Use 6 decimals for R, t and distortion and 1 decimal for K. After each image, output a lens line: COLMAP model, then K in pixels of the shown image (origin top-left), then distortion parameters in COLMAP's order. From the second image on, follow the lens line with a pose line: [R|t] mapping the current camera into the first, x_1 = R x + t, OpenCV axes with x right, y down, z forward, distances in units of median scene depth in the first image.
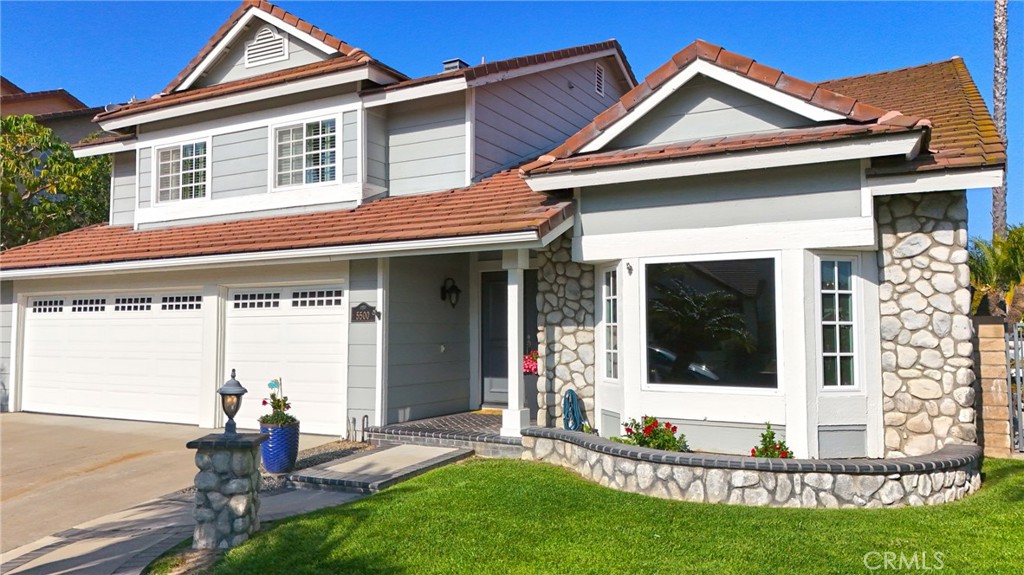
lens RADIAL K [[750.2, 0, 514.7], [0, 750.2, 289.6], [0, 0, 1]] dist [0.086343, -0.089650]
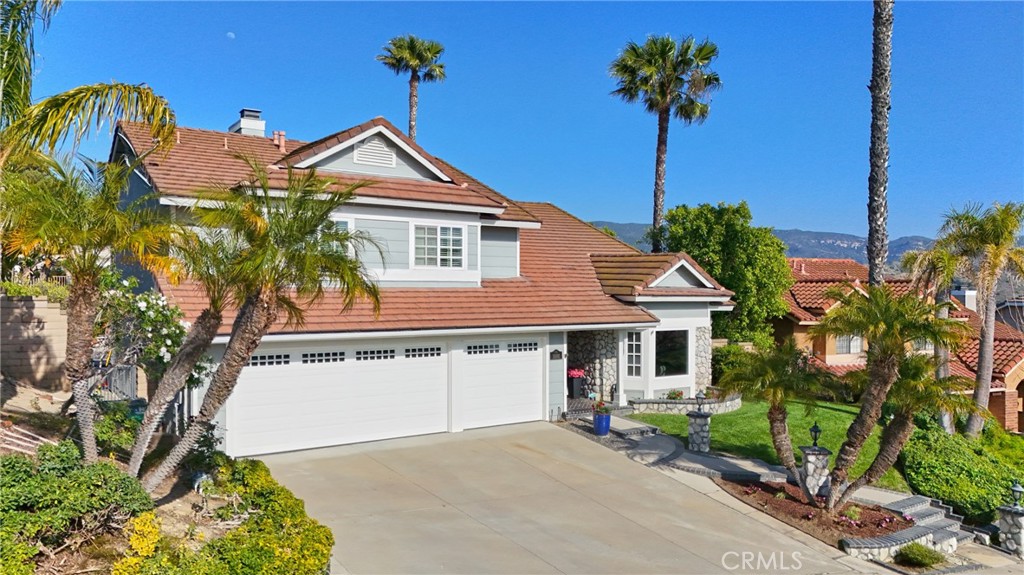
lens RADIAL K [[750.2, 0, 514.7], [0, 750.2, 289.6], [0, 0, 1]] dist [0.086343, -0.089650]
pose [[0.447997, 0.001854, 0.894033, -2.236549], [-0.058685, 0.997902, 0.027337, -0.207767], [-0.892107, -0.064713, 0.447166, 0.276128]]
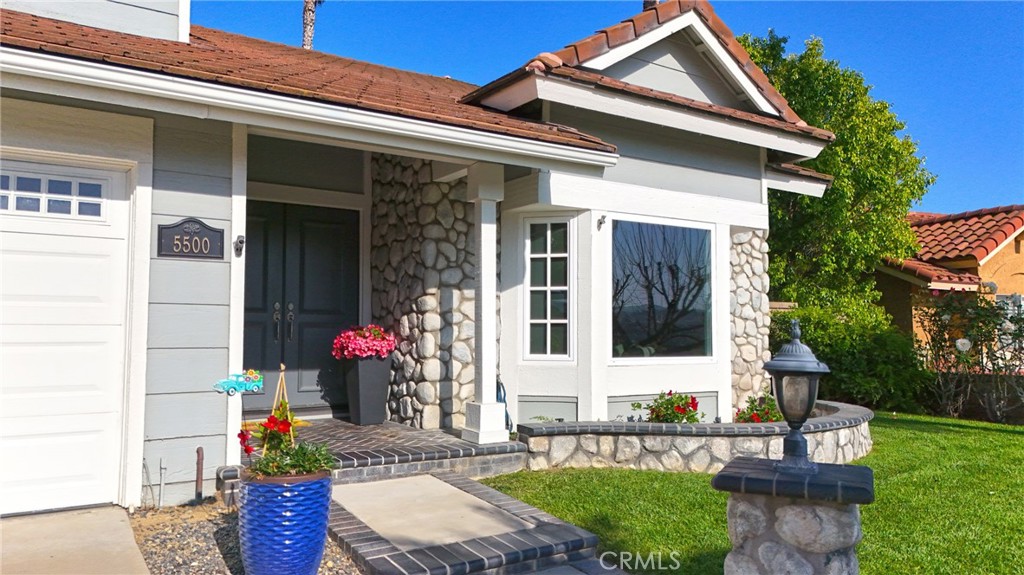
lens RADIAL K [[750.2, 0, 514.7], [0, 750.2, 289.6], [0, 0, 1]] dist [0.086343, -0.089650]
pose [[0.465857, 0.056560, 0.883051, -0.606166], [-0.052292, 0.997971, -0.036334, 0.079487], [-0.883314, -0.029250, 0.467869, 0.662662]]
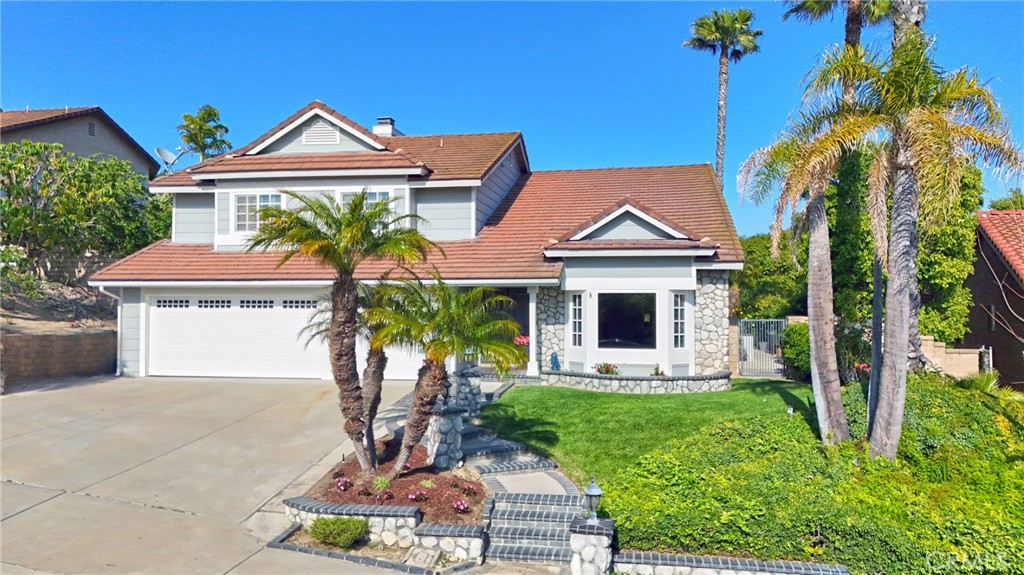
lens RADIAL K [[750.2, 0, 514.7], [0, 750.2, 289.6], [0, 0, 1]] dist [0.086343, -0.089650]
pose [[0.947264, 0.009765, 0.320306, -0.704421], [-0.021665, 0.999200, 0.033607, -0.105624], [-0.319721, -0.038774, 0.946718, -0.908031]]
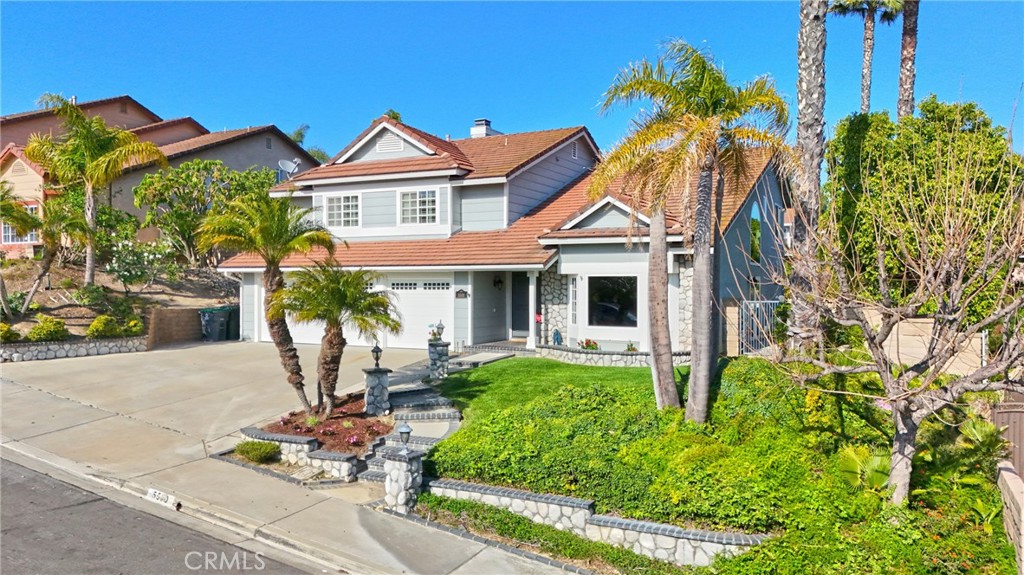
lens RADIAL K [[750.2, 0, 514.7], [0, 750.2, 289.6], [0, 0, 1]] dist [0.086343, -0.089650]
pose [[0.999796, 0.003426, 0.019903, -0.101653], [-0.004691, 0.997947, 0.063871, -0.136851], [-0.019644, -0.063951, 0.997760, -1.314933]]
